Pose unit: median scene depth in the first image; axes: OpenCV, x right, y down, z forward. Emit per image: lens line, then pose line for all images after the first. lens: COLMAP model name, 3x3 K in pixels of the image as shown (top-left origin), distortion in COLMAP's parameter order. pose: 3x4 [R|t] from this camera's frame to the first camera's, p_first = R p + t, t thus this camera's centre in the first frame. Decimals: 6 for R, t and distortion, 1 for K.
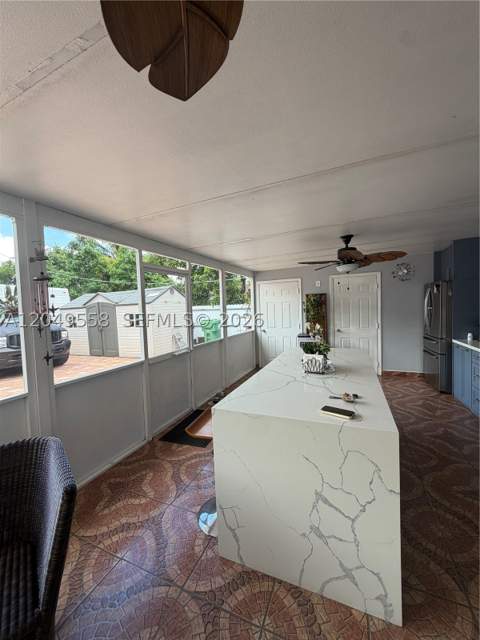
lens RADIAL K [[256.4, 0, 240.5], [0, 256.4, 318.1], [0, 0, 1]] dist [-0.000035, 0.000014]
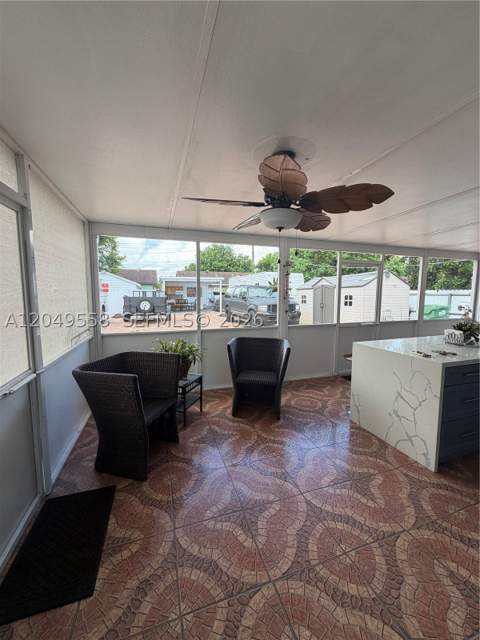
lens RADIAL K [[256.4, 0, 240.5], [0, 256.4, 318.1], [0, 0, 1]] dist [-0.000035, 0.000014]
pose [[0.671891, 0.111316, -0.732238, 0.157846], [-0.061433, 0.993610, 0.094680, 0.008997], [0.738098, -0.018631, 0.674436, -0.203614]]
